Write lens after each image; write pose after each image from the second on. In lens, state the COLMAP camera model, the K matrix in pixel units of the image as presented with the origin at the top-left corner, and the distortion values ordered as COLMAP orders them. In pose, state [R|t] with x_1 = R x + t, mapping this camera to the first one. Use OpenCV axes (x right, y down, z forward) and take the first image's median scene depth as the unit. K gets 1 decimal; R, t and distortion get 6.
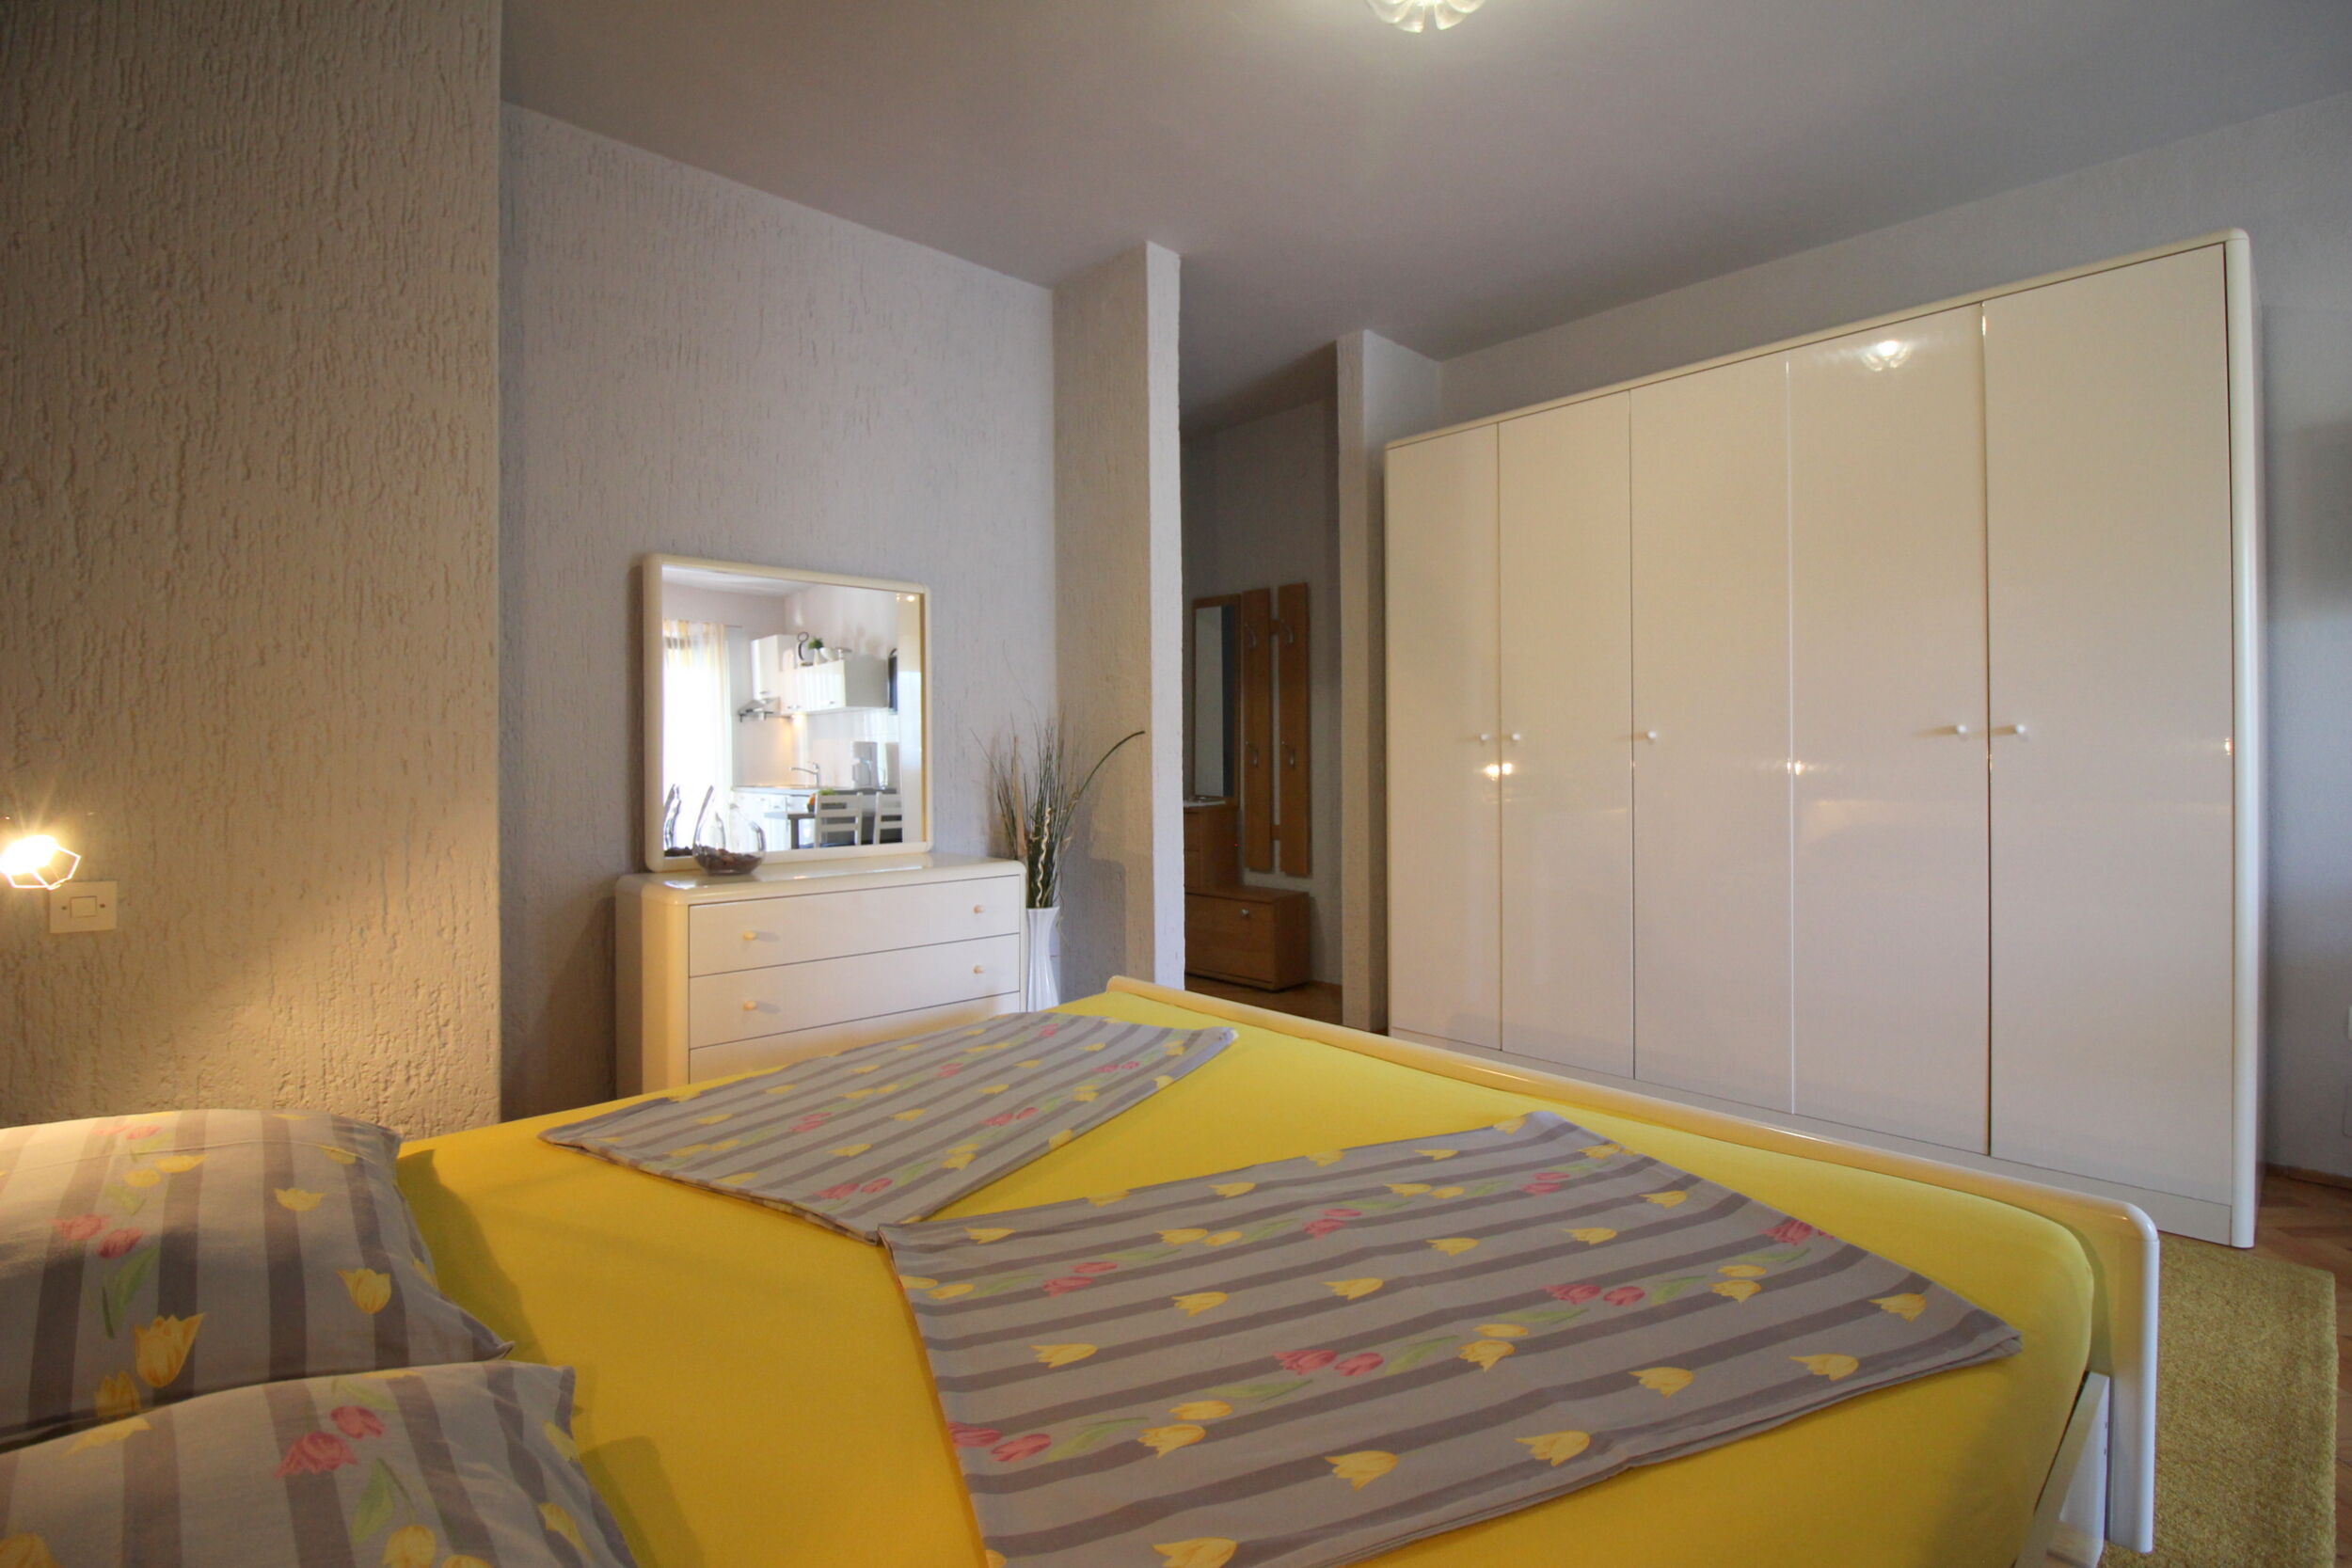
lens RADIAL K [[1120.2, 0, 1180.4], [0, 1120.2, 754.0], [0, 0, 1]] dist [-0.003711, -0.013194]
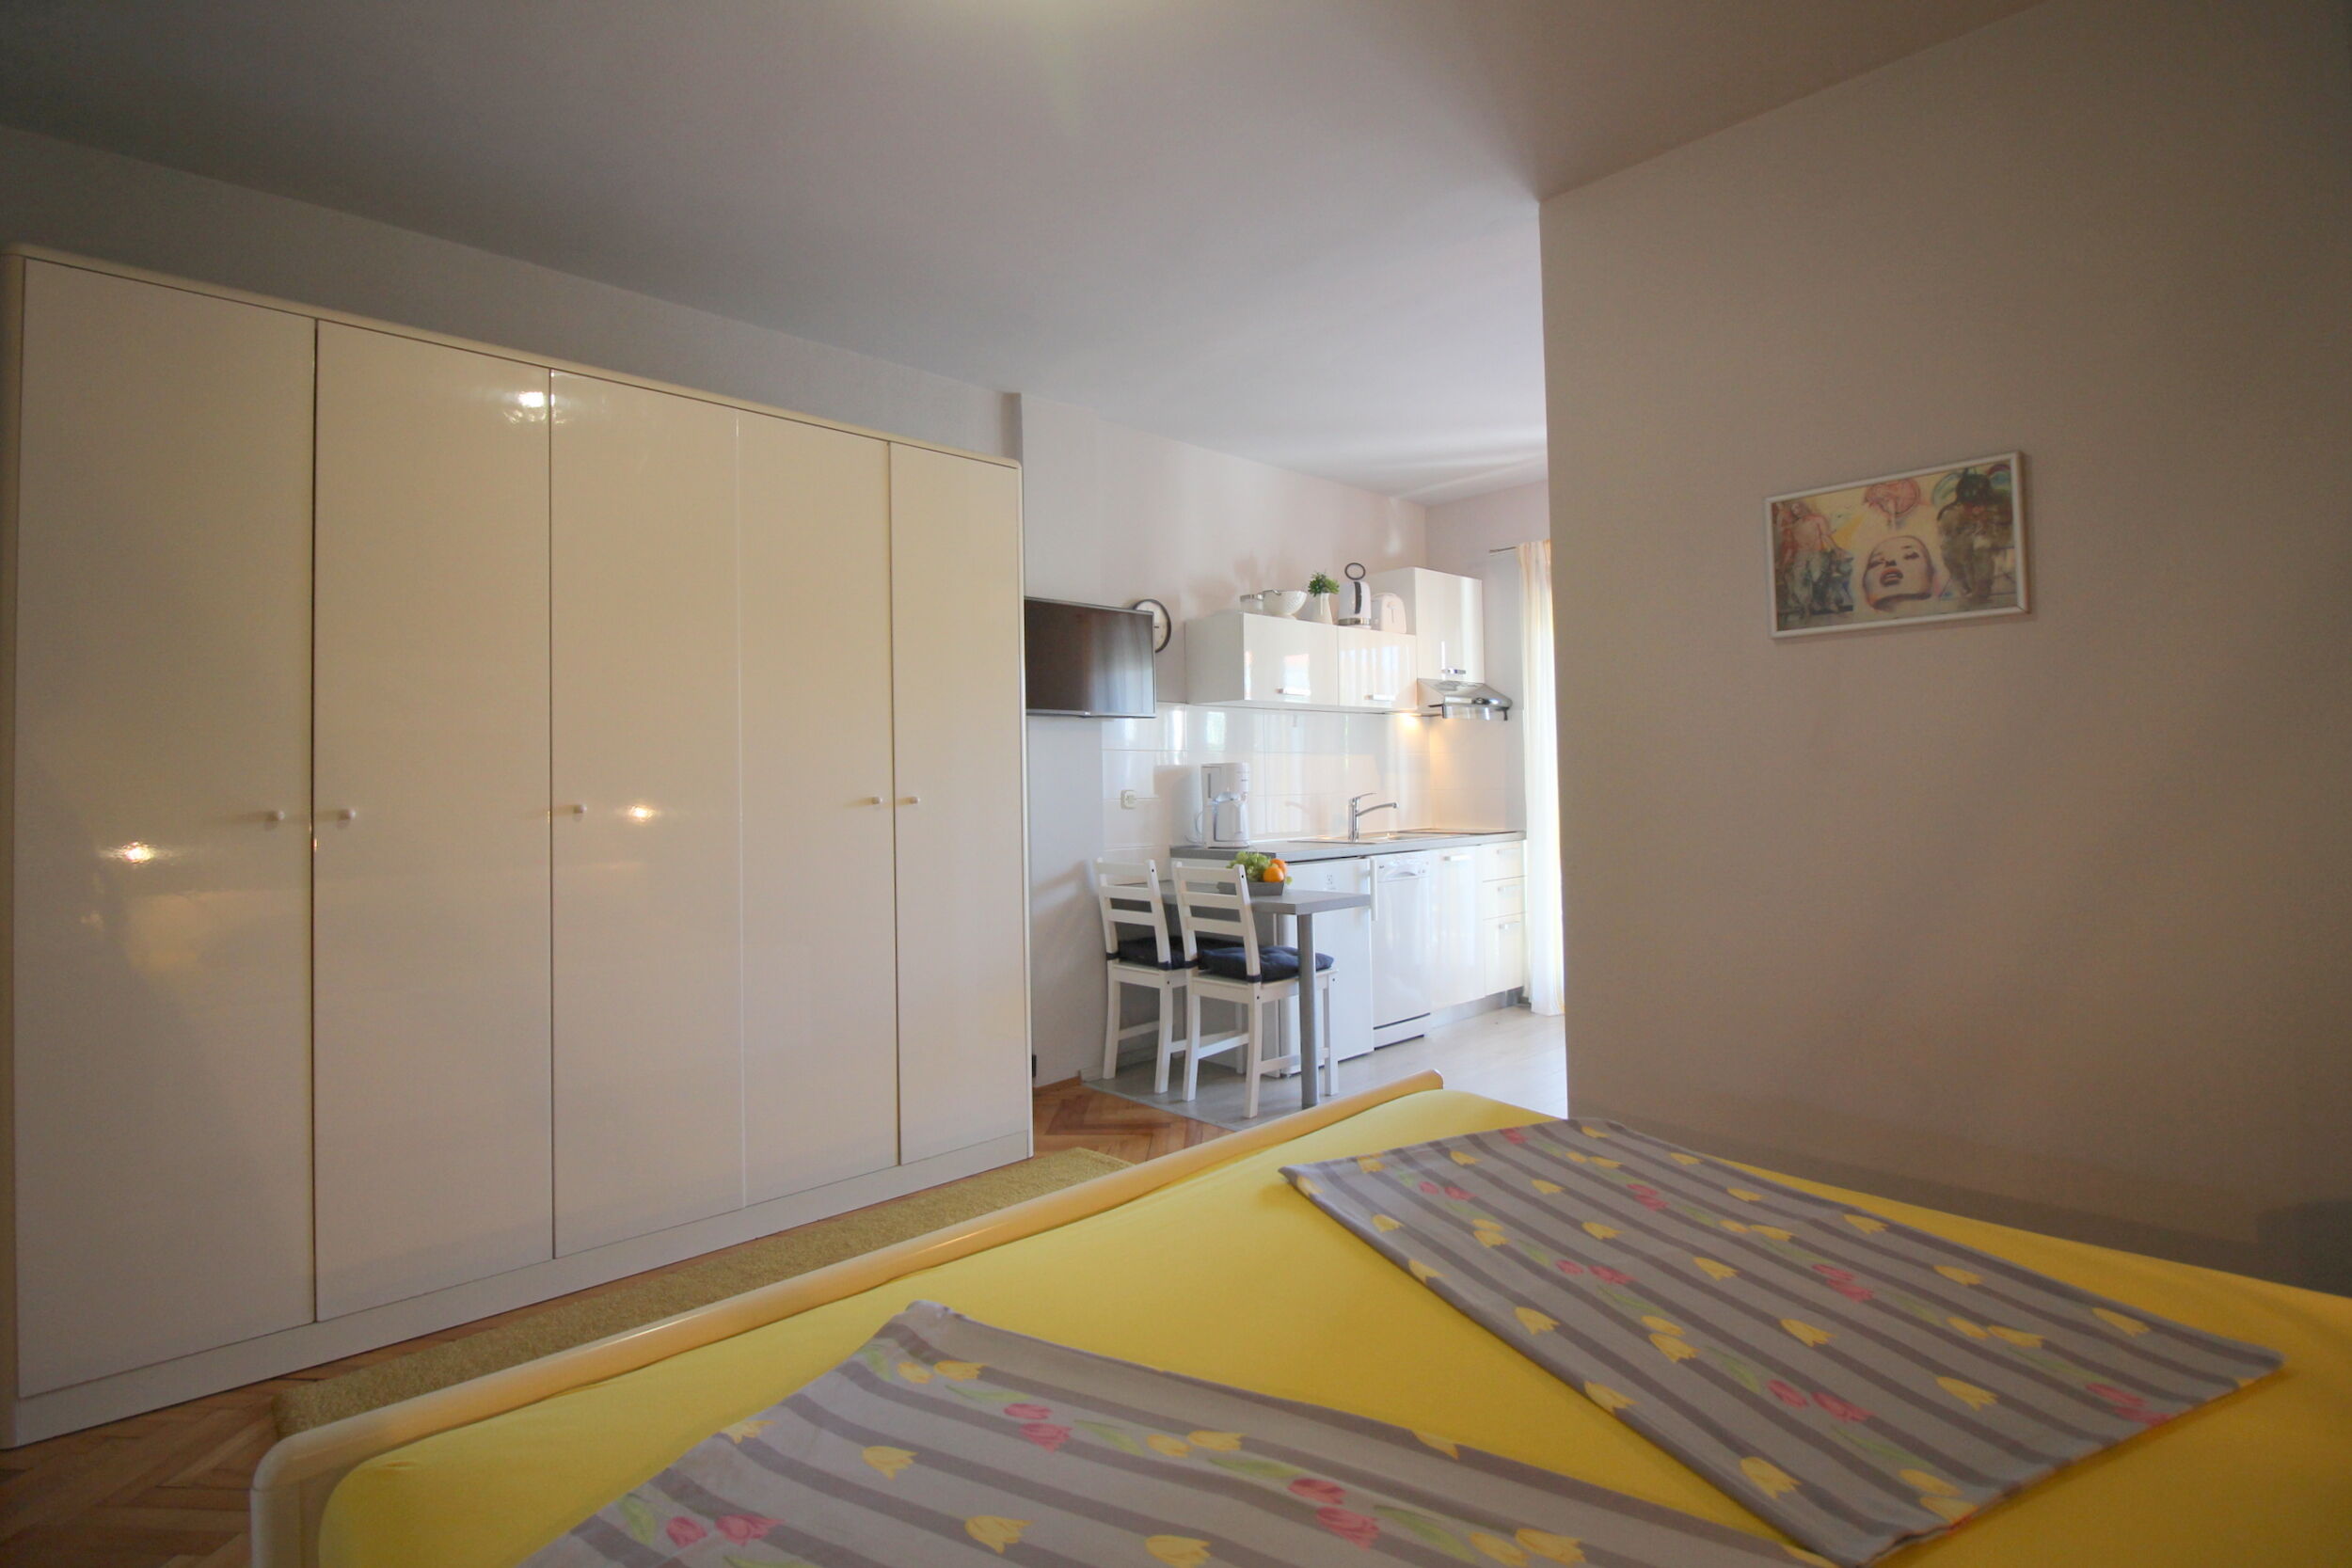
lens RADIAL K [[1120.2, 0, 1180.4], [0, 1120.2, 754.0], [0, 0, 1]] dist [-0.003711, -0.013194]
pose [[-0.020806, 0.041674, 0.998915, -0.471684], [0.025961, 0.998816, -0.041129, -0.014691], [-0.999446, 0.025077, -0.021863, 0.721610]]
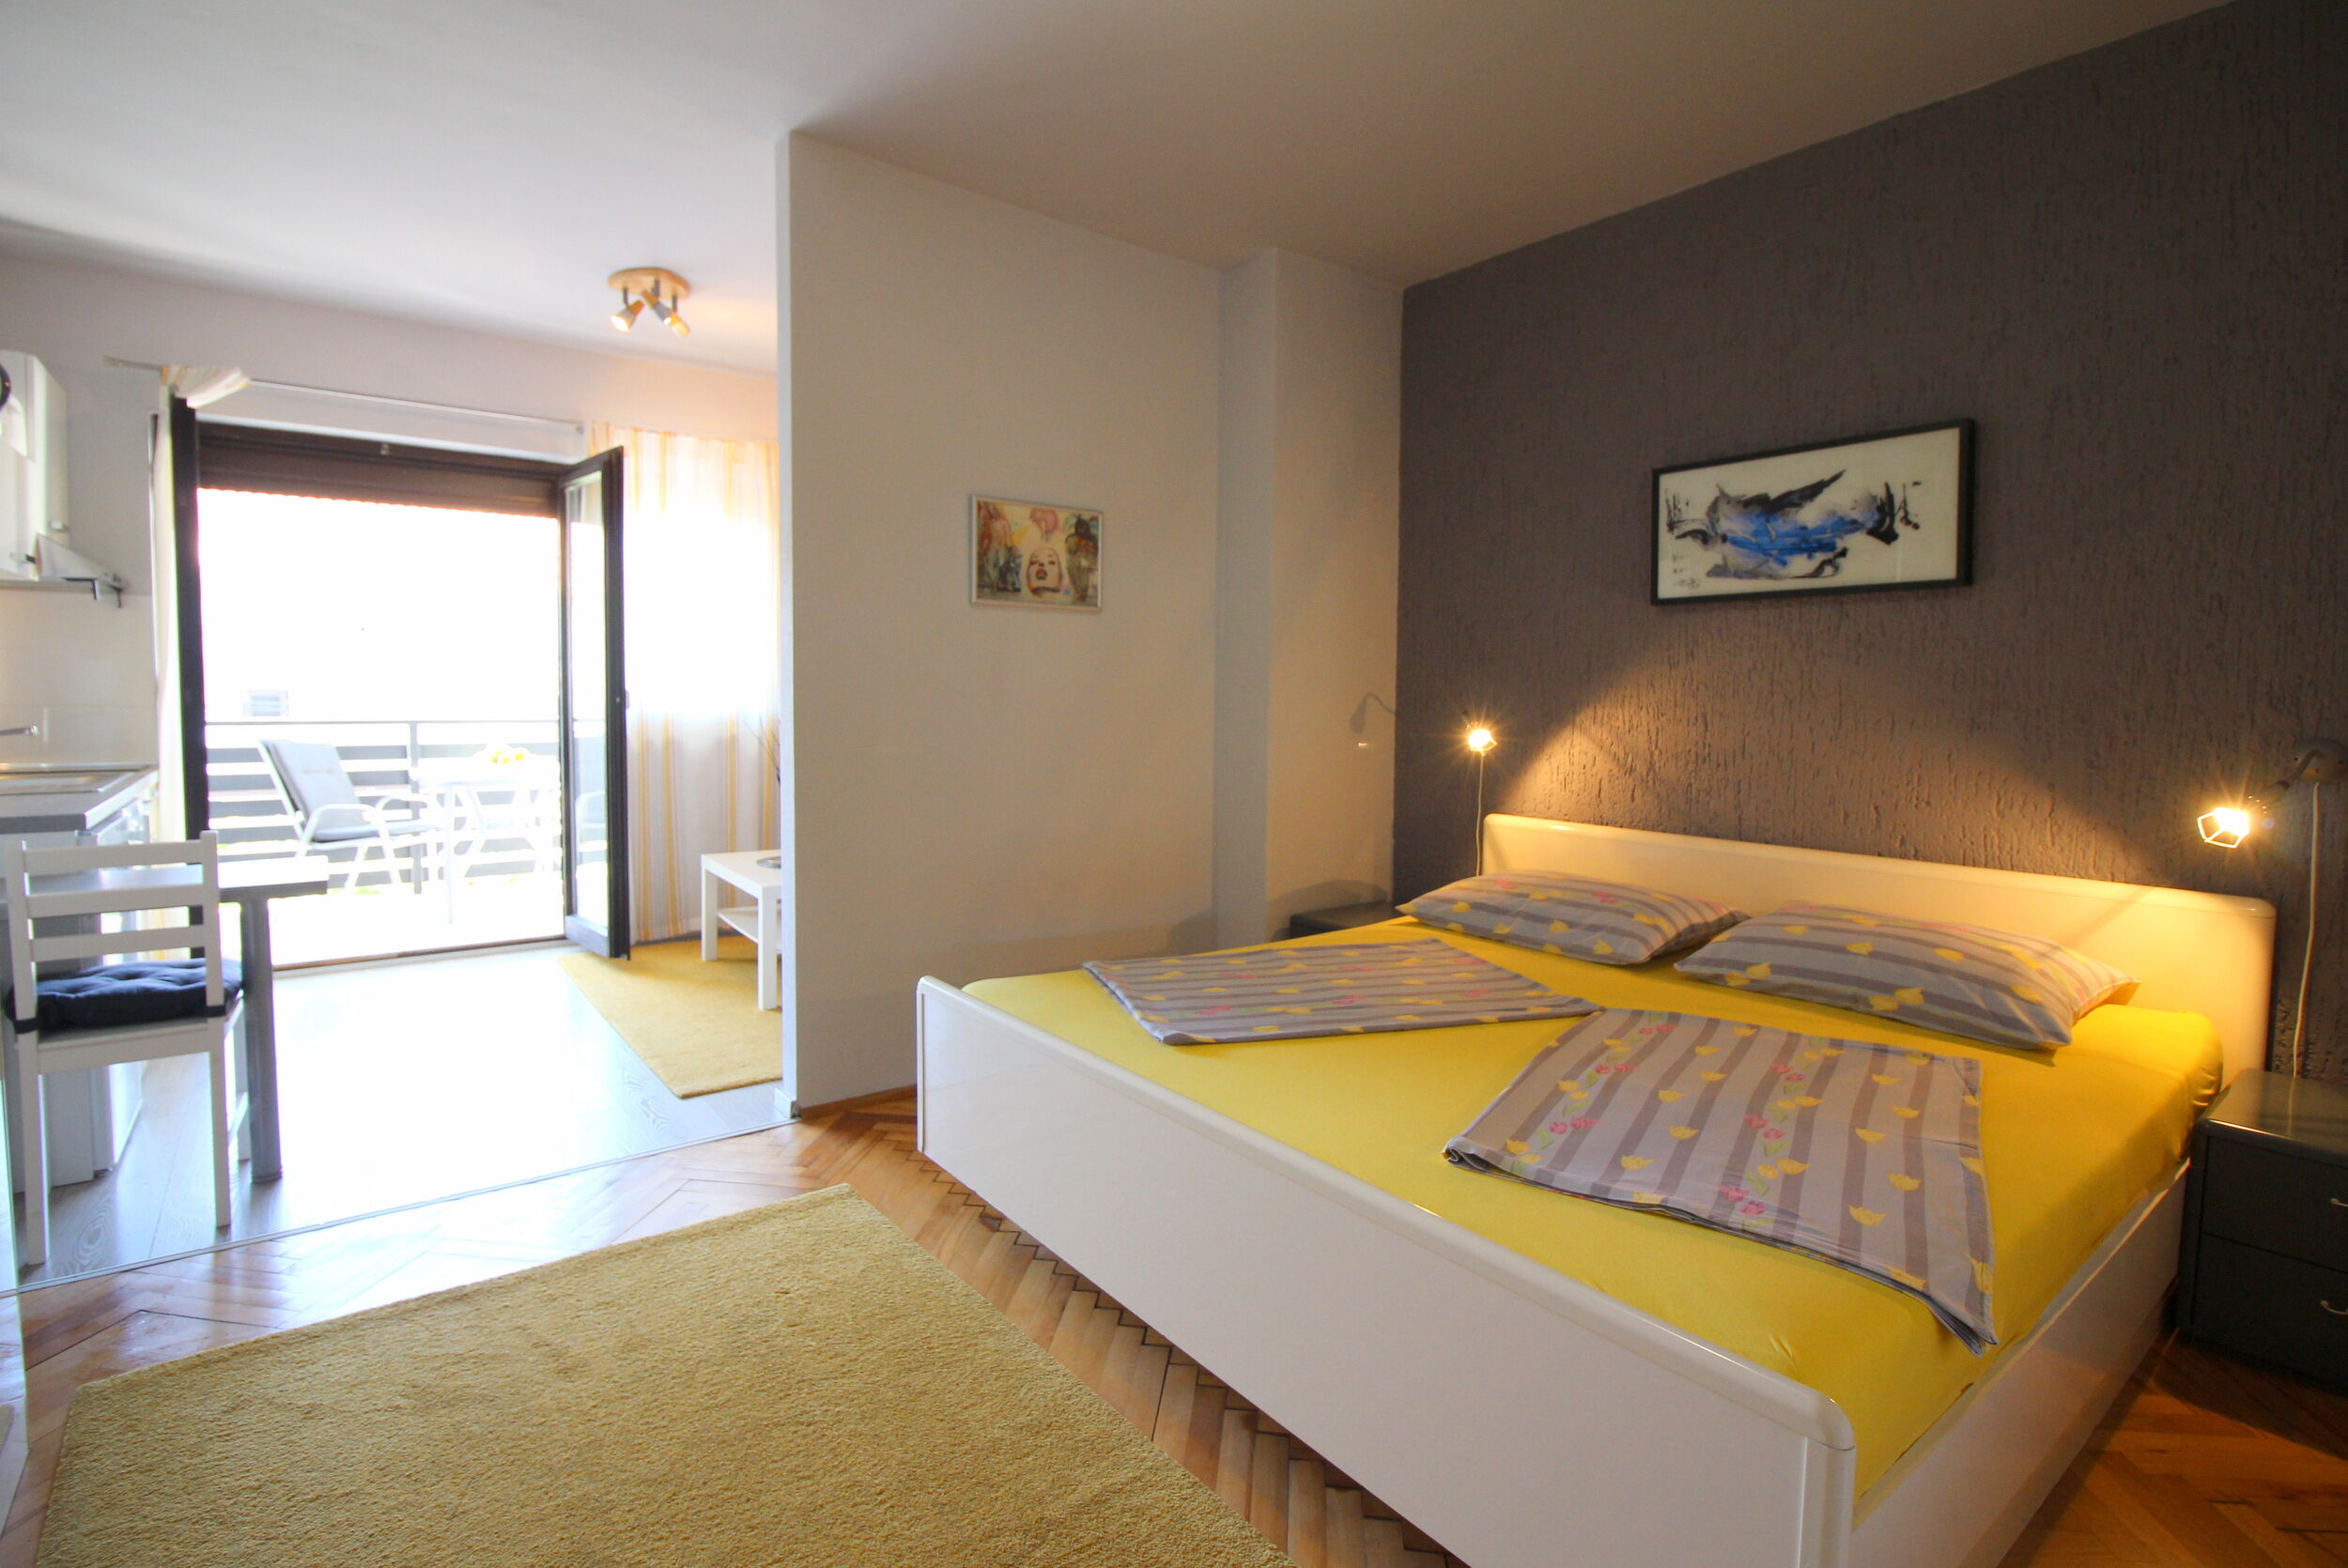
lens RADIAL K [[1118.2, 0, 1178.4], [0, 1118.2, 754.0], [0, 0, 1]] dist [-0.003711, -0.013194]
pose [[-0.997613, -0.004835, 0.068883, 0.146389], [-0.000655, 0.998163, 0.060584, -0.045985], [-0.069049, 0.060394, -0.995784, 1.442258]]
